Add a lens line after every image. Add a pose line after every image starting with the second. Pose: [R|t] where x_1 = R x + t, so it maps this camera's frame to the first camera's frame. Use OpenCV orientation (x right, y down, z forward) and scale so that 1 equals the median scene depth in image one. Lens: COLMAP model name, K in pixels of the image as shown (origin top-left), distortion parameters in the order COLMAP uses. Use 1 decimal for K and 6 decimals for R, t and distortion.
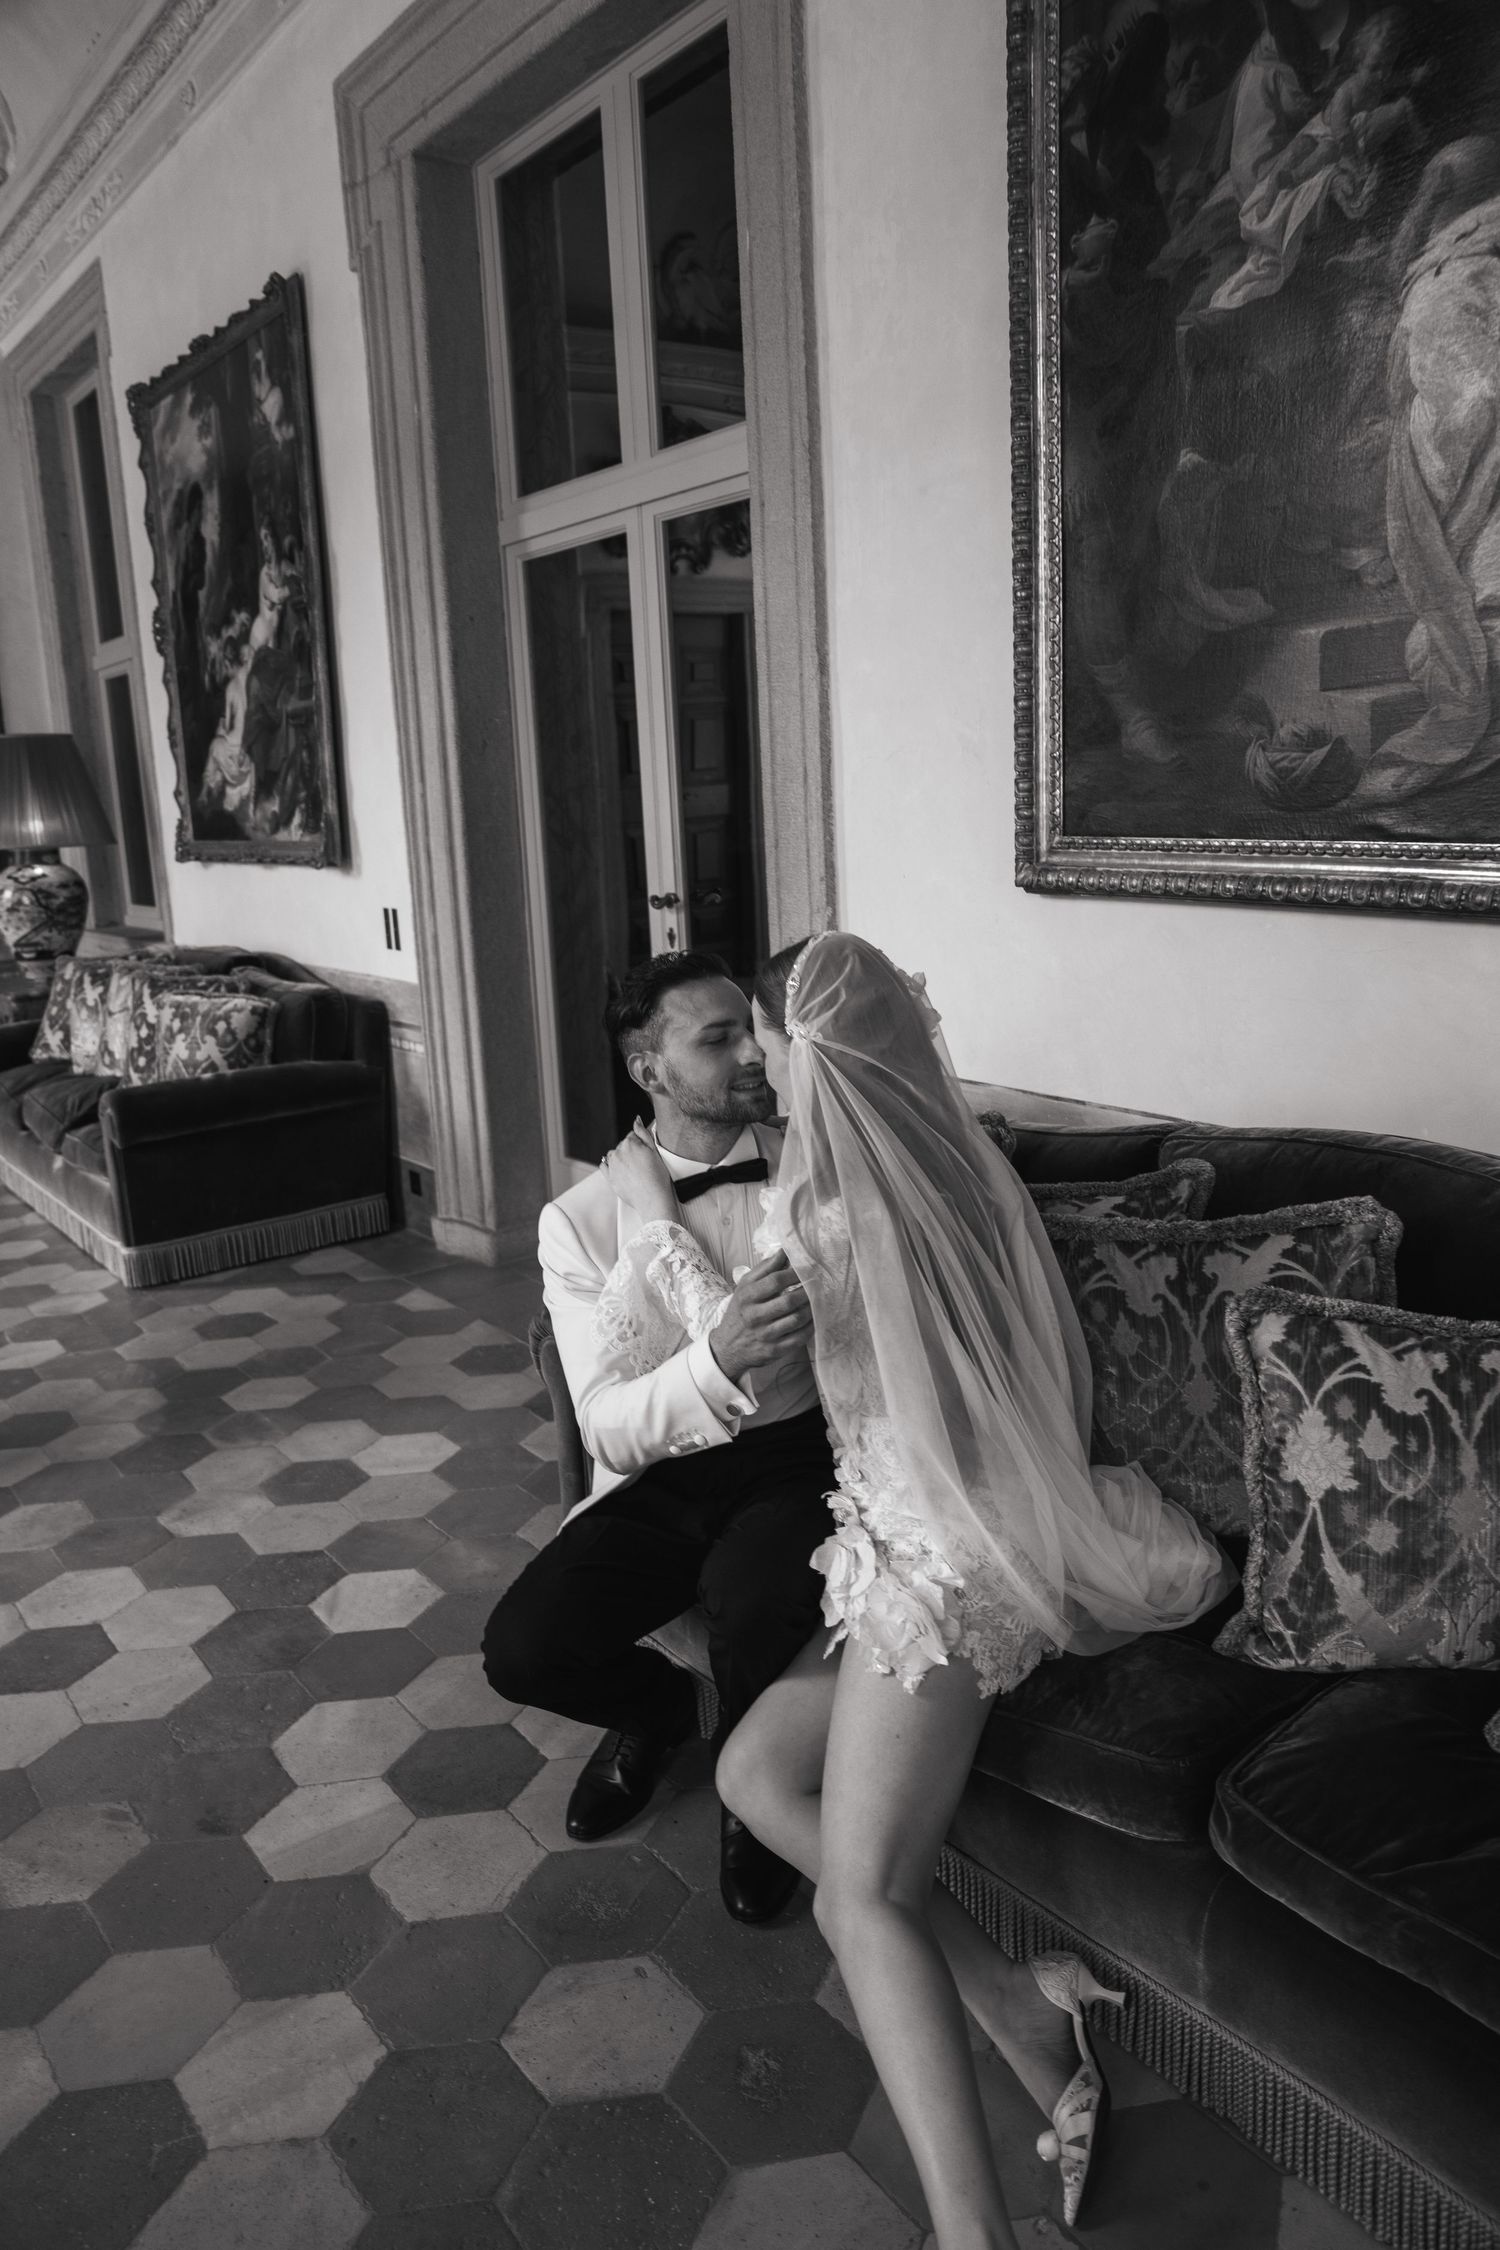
lens RADIAL K [[1553.1, 0, 748.8], [0, 1553.1, 1135.3], [0, 0, 1]] dist [-0.121643, 0.093538]
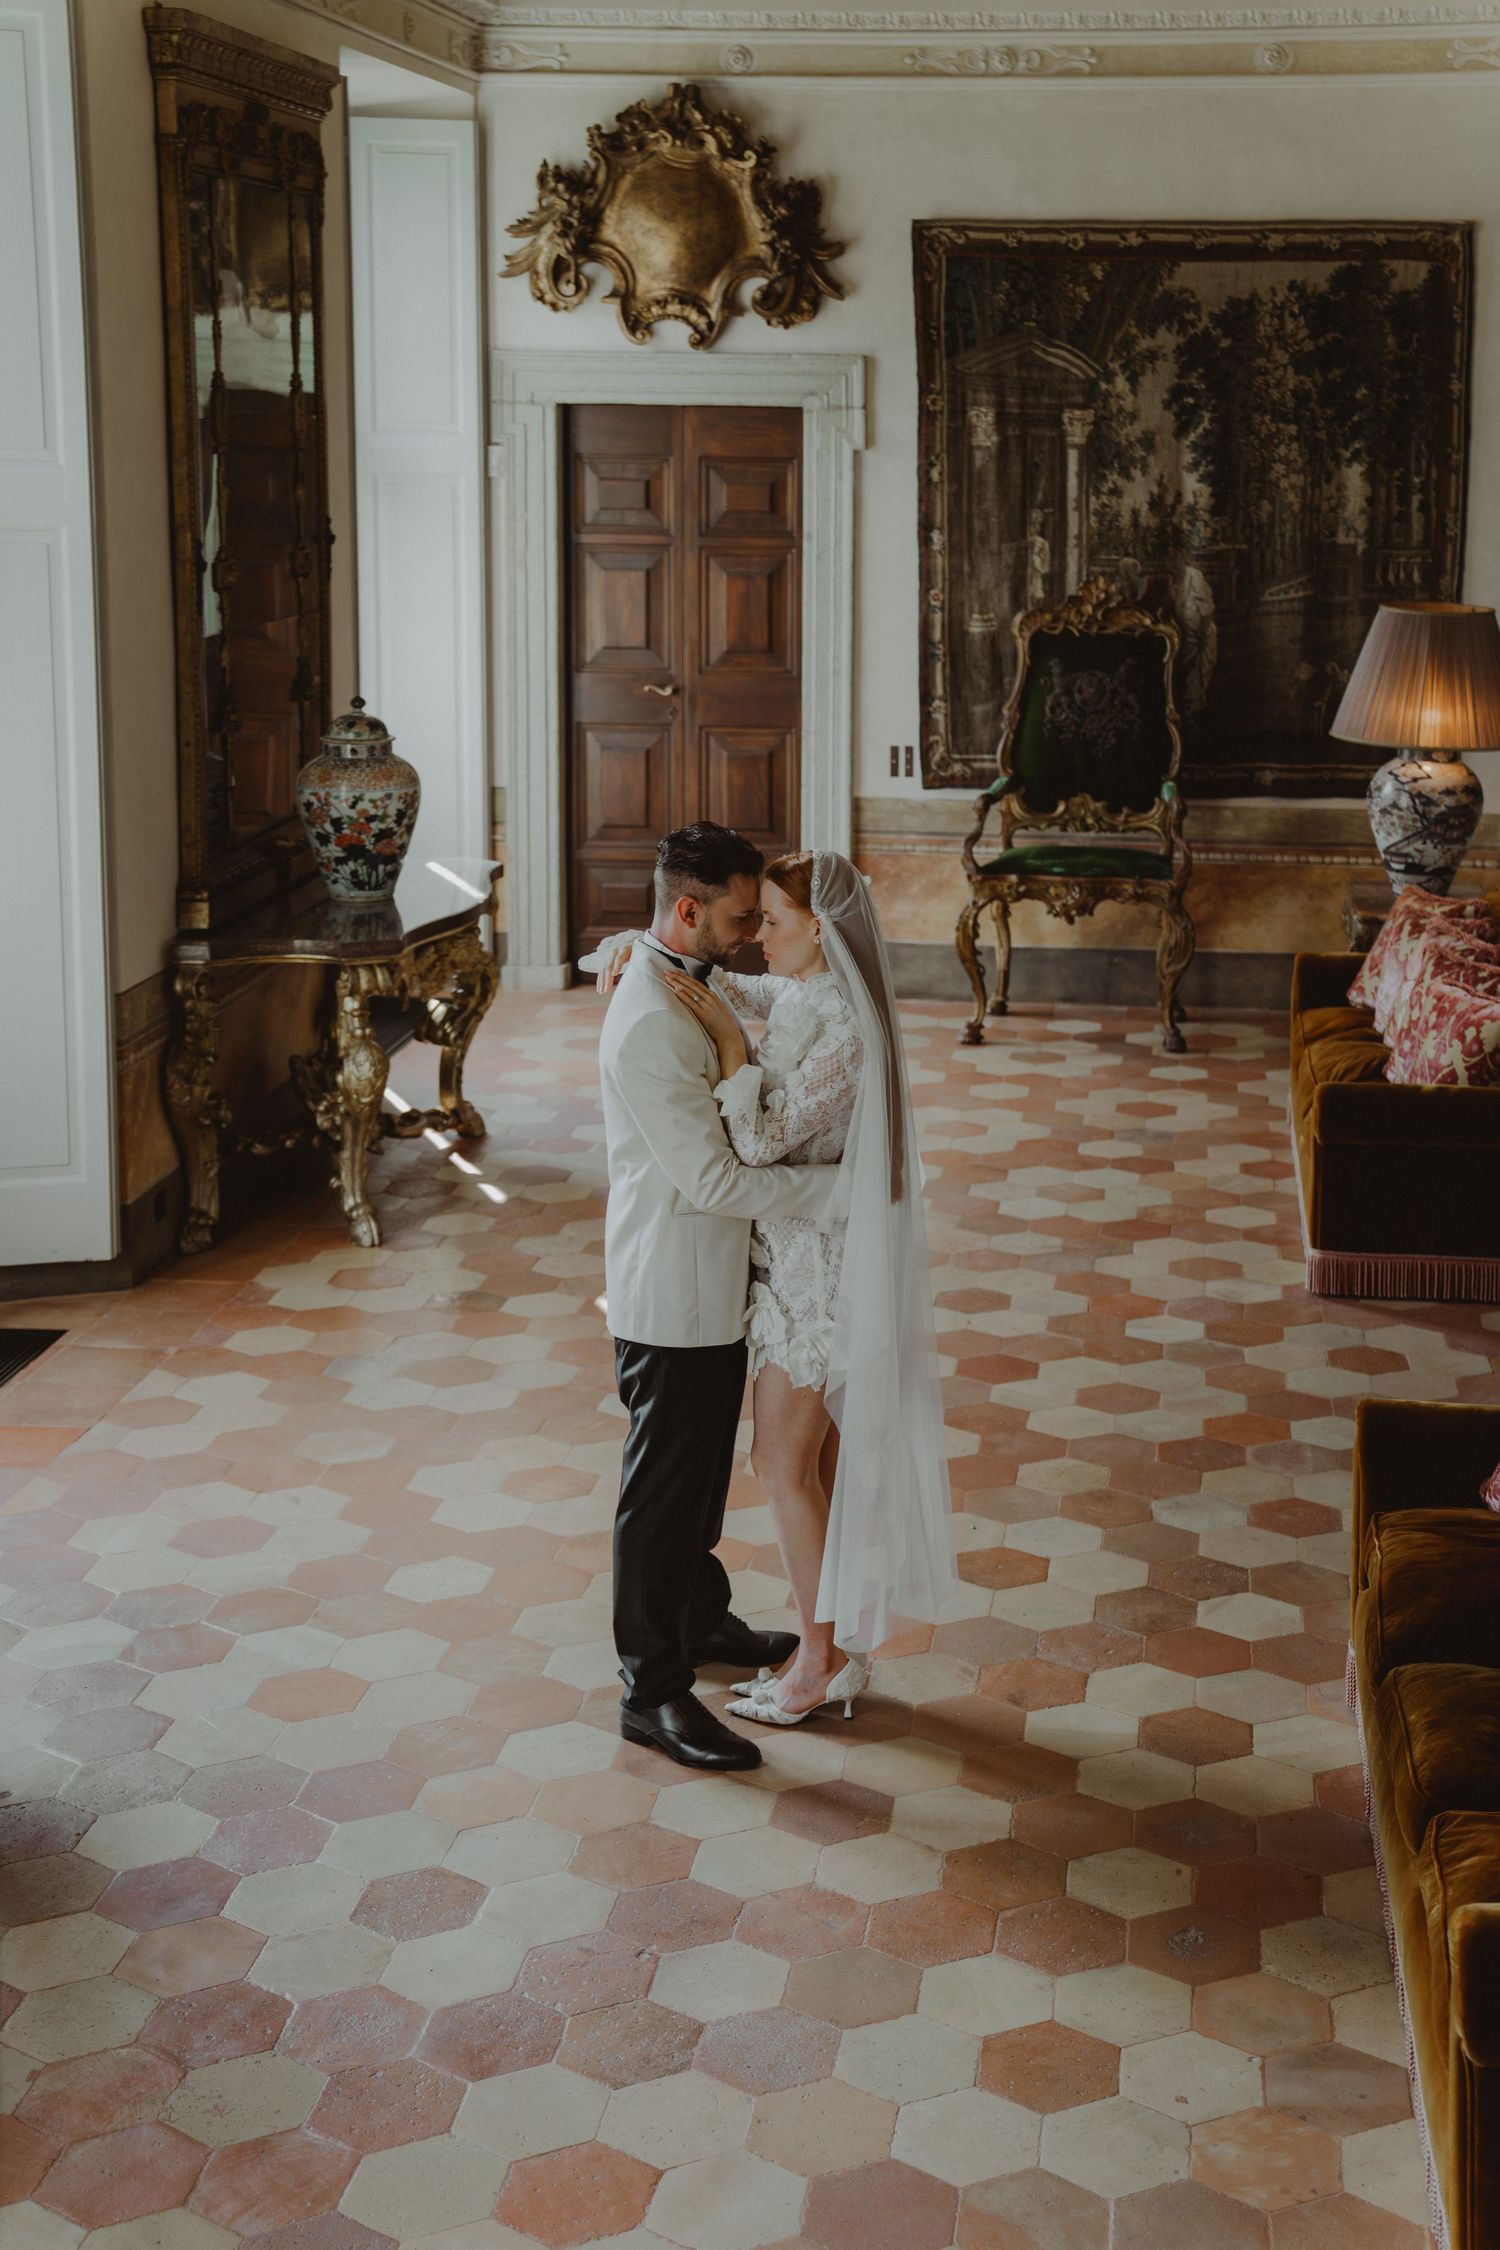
lens RADIAL K [[2892.1, 0, 908.3], [0, 2892.1, 801.3], [0, 0, 1]] dist [0.224428, 0.000000]
pose [[0.727409, 0.148564, -0.669929, 0.985975], [-0.196749, 0.980447, 0.003795, -0.263643], [0.657393, 0.129047, 0.742416, -0.924319]]
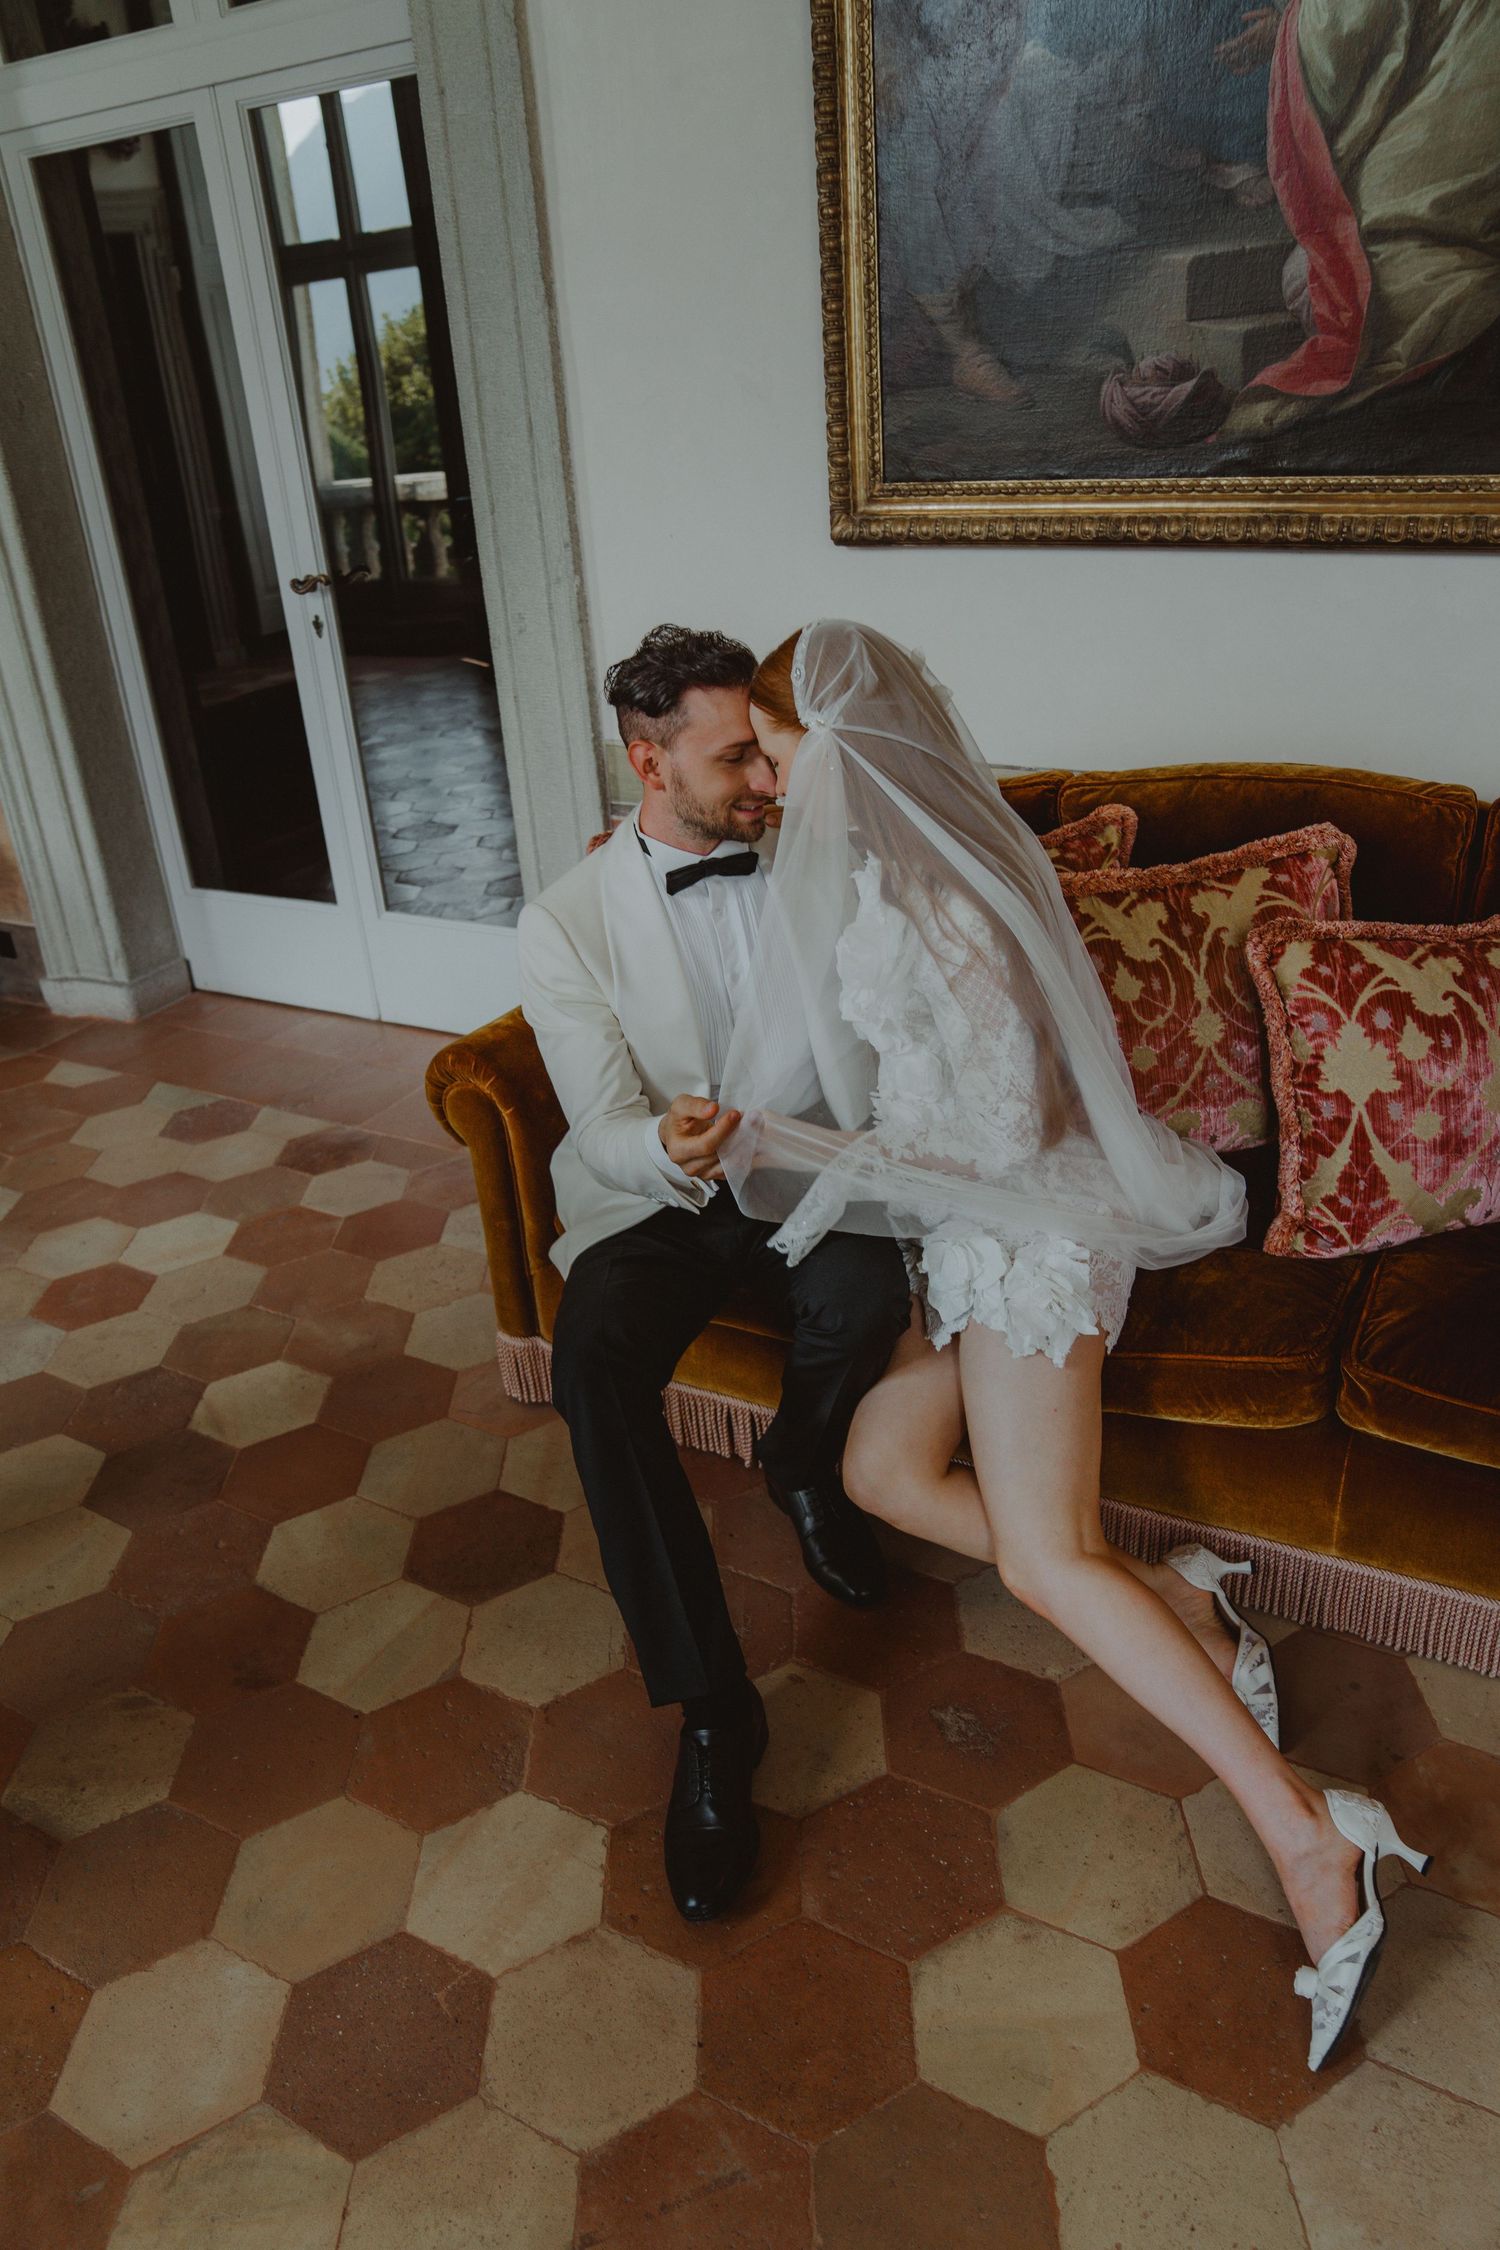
lens RADIAL K [[1553.1, 0, 746.3], [0, 1553.1, 1128.2], [0, 0, 1]] dist [-0.121643, 0.093538]
pose [[0.922504, -0.186483, 0.337952, -0.256888], [0.112569, 0.967467, 0.226572, -0.028187], [-0.369209, -0.170971, 0.913484, 0.089367]]
